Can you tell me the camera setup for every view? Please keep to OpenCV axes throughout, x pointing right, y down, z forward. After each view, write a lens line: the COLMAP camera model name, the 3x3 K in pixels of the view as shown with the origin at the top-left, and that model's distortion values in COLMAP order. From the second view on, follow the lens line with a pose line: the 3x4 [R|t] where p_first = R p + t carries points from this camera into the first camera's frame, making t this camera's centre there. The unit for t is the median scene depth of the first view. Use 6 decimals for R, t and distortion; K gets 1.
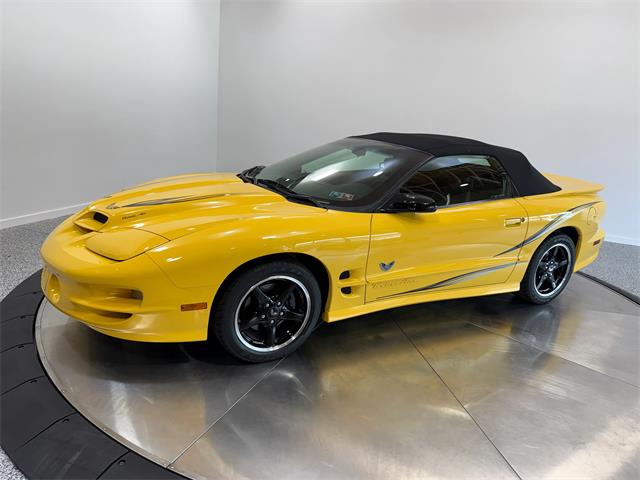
lens RADIAL K [[455.7, 0, 318.5], [0, 455.7, 238.2], [0, 0, 1]] dist [0.024647, -0.036135]
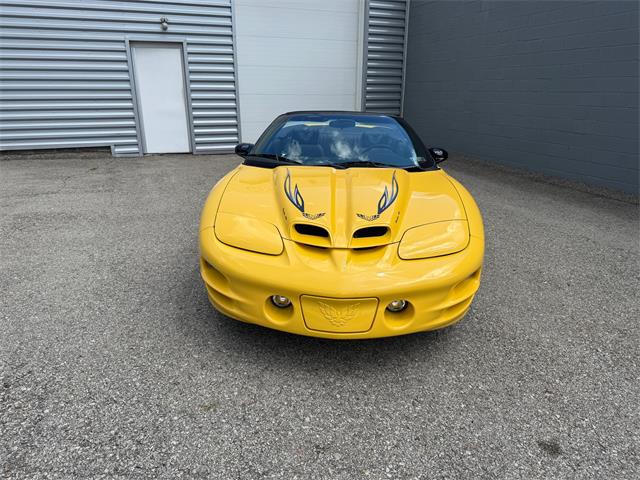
lens RADIAL K [[455.7, 0, 318.5], [0, 455.7, 238.2], [0, 0, 1]] dist [0.024647, -0.036135]
pose [[0.532885, -0.330378, 0.779028, -1.227006], [0.252302, 0.940791, 0.226396, -0.261606], [-0.807699, 0.075907, 0.584688, 0.543800]]
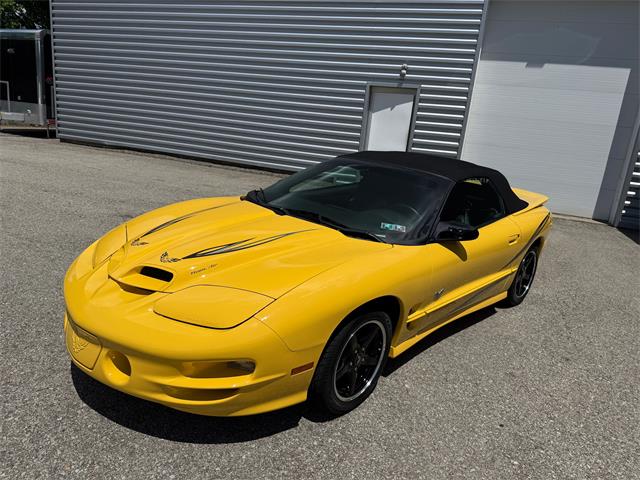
lens RADIAL K [[455.7, 0, 318.5], [0, 455.7, 238.2], [0, 0, 1]] dist [0.024647, -0.036135]
pose [[0.956089, -0.056794, 0.287520, -0.421986], [0.050797, 0.998309, 0.028280, -0.115466], [-0.288640, -0.012433, 0.957357, 0.107842]]
